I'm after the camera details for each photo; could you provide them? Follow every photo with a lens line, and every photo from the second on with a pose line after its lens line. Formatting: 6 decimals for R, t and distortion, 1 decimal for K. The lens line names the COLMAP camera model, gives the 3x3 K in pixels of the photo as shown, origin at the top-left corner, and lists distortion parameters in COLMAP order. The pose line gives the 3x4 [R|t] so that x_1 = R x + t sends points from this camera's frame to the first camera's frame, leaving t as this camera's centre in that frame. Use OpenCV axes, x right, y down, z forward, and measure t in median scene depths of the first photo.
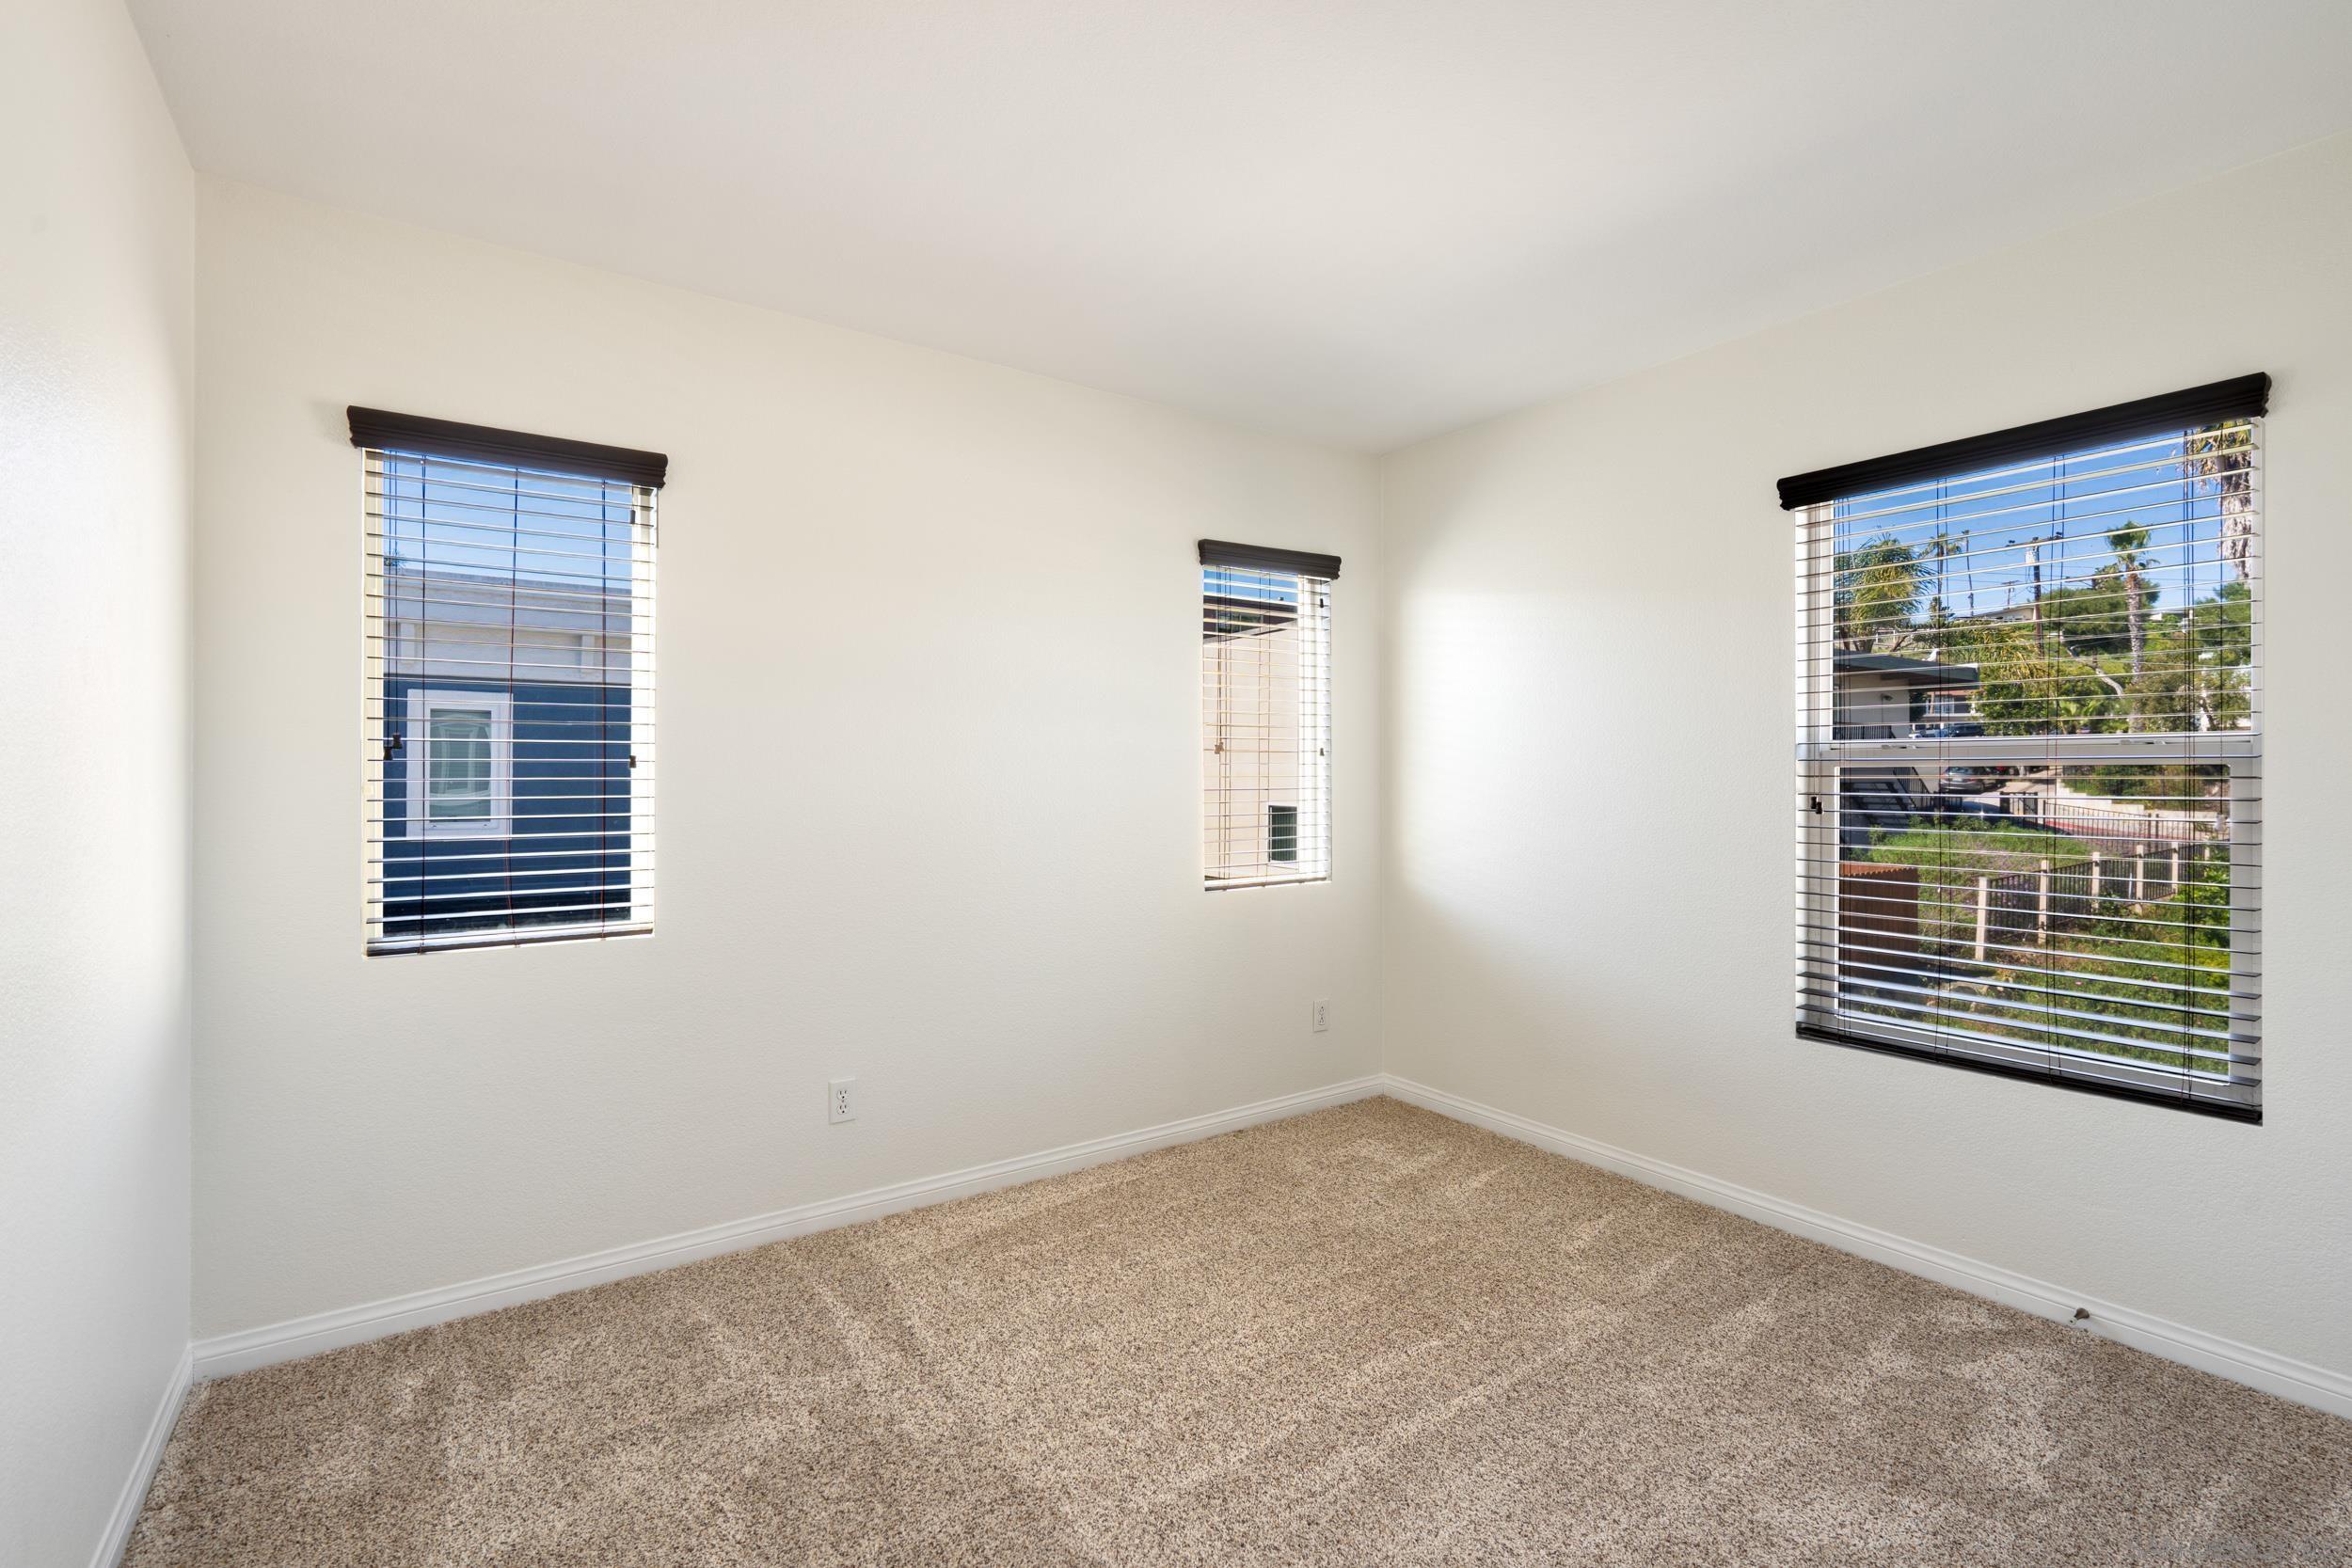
lens RADIAL K [[1073.1, 0, 1173.7], [0, 1073.1, 779.3], [0, 0, 1]] dist [-0.007509, 0.000755]
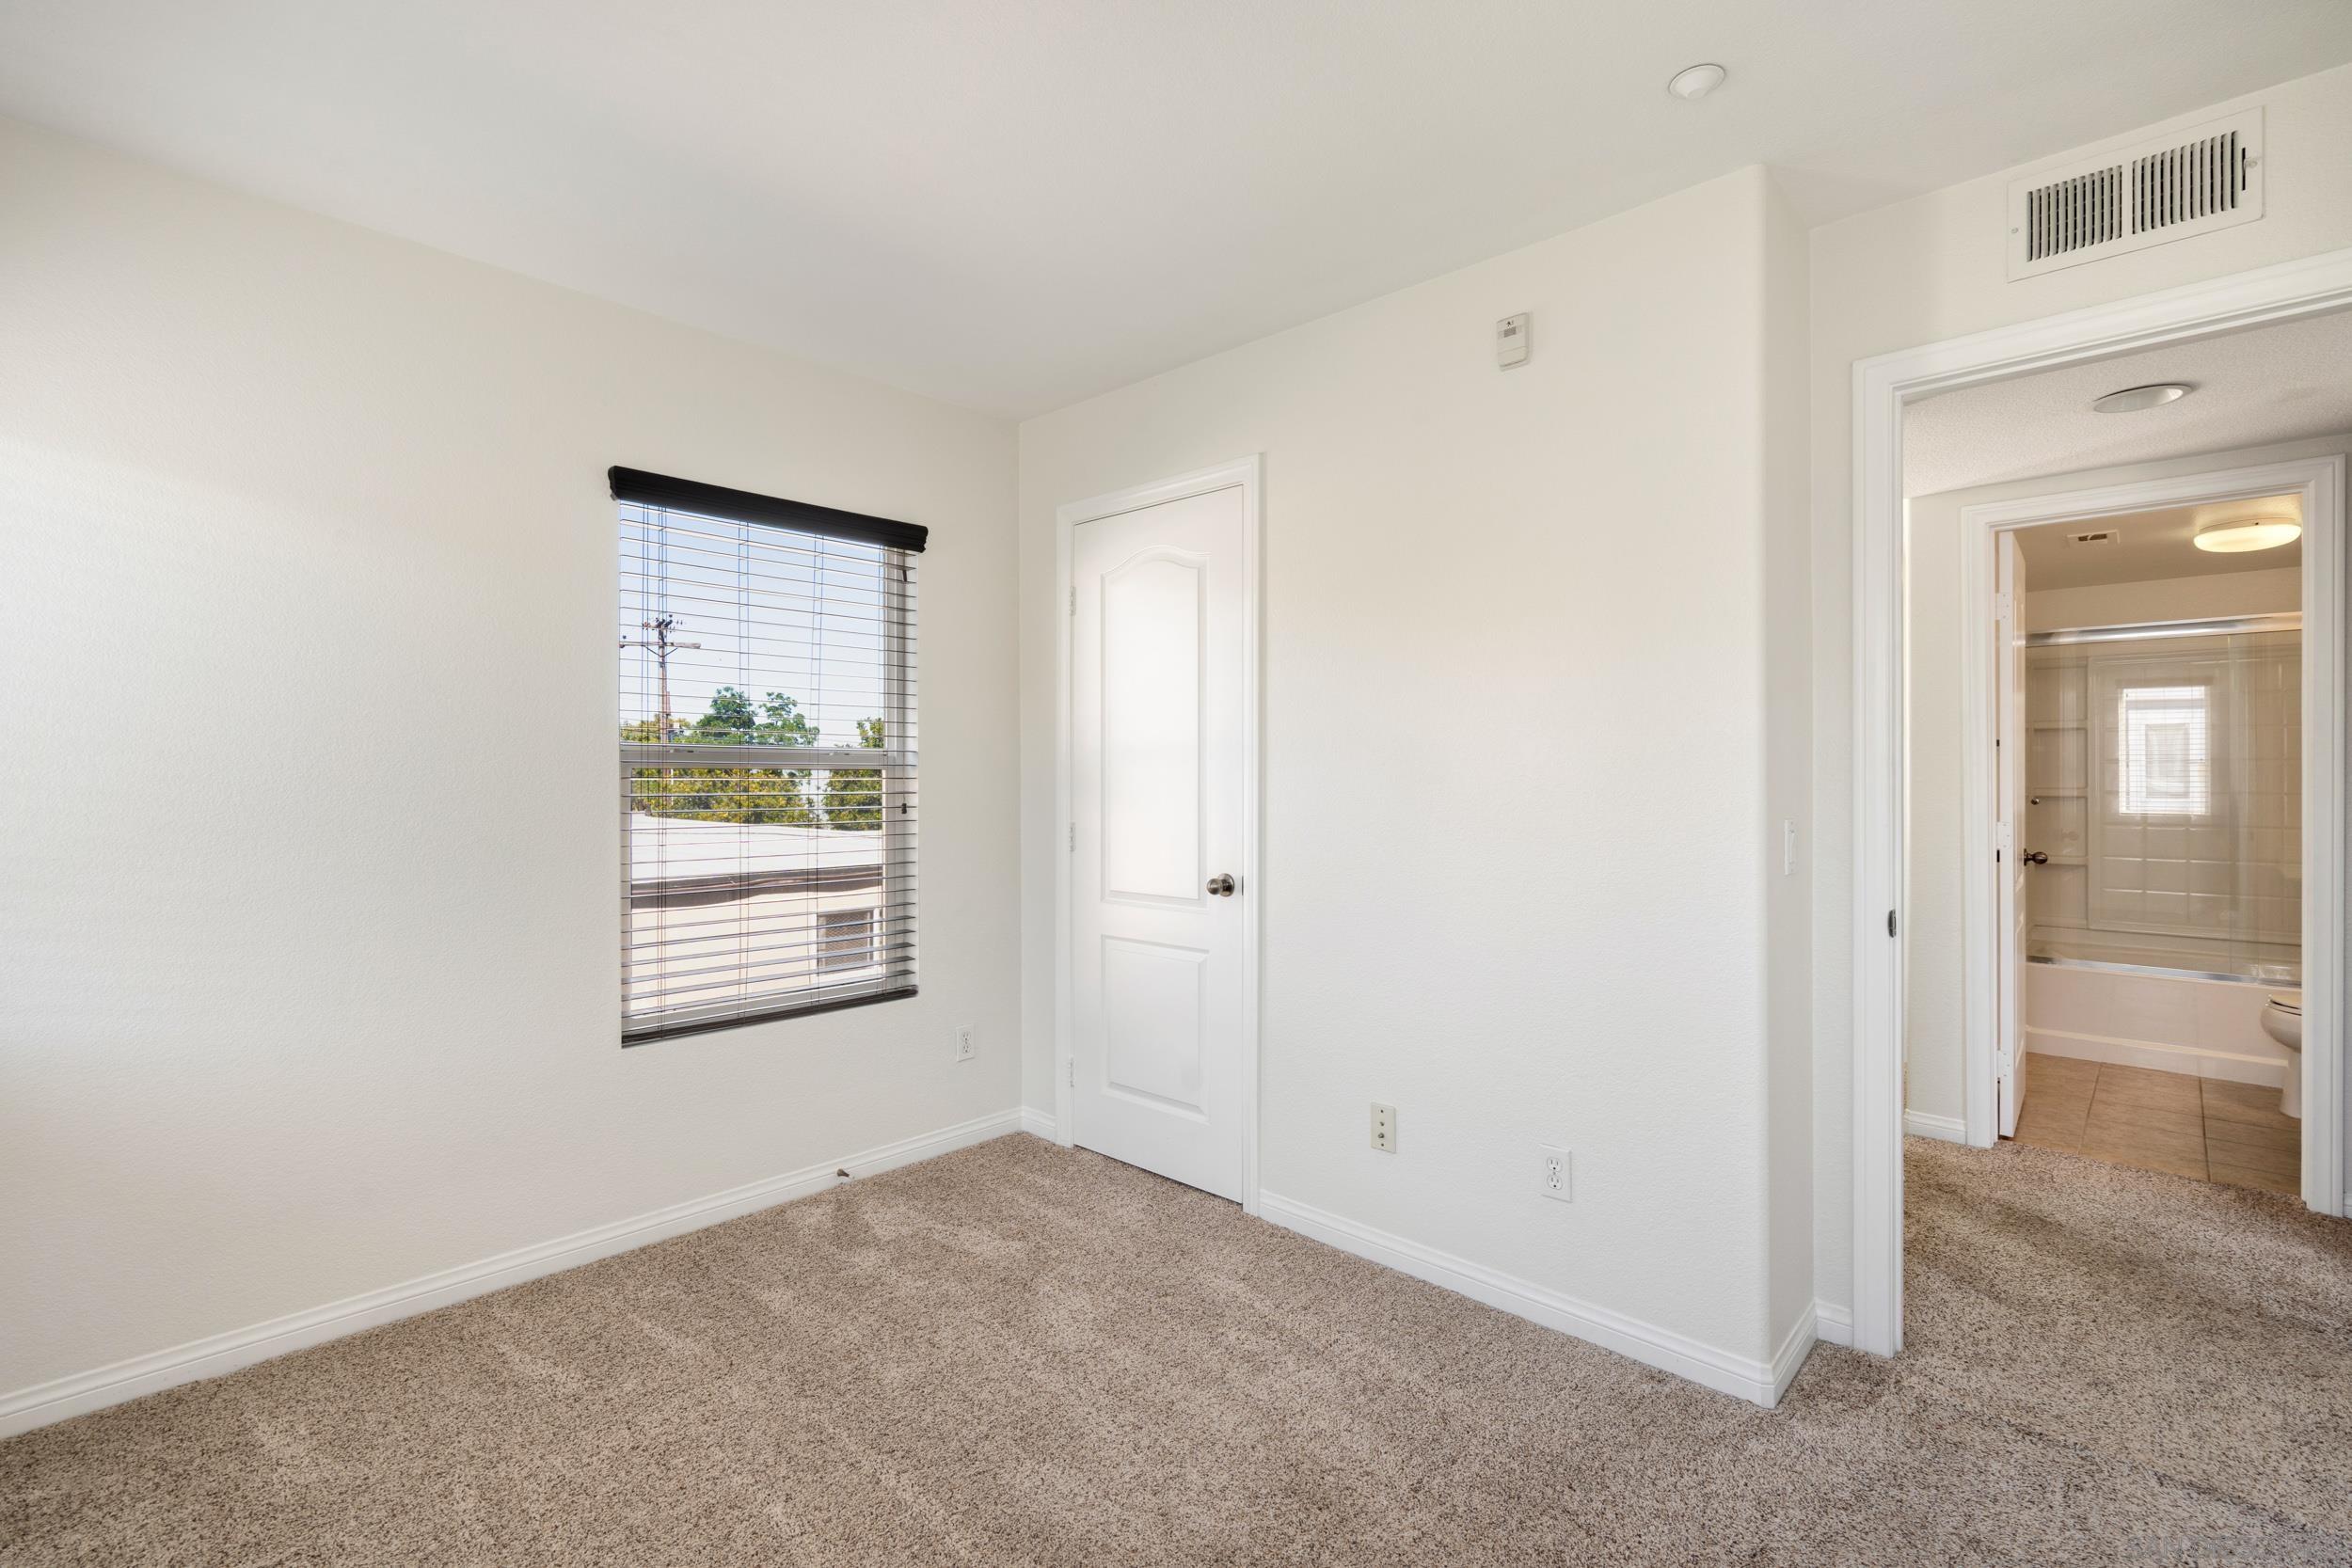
lens RADIAL K [[1073.1, 0, 1178.3], [0, 1073.1, 776.1], [0, 0, 1]] dist [-0.007509, 0.000755]
pose [[-0.223844, -0.001394, 0.974624, -0.577730], [0.000020, 0.999999, 0.001435, -0.006941], [-0.974625, 0.000340, -0.223844, 0.890750]]
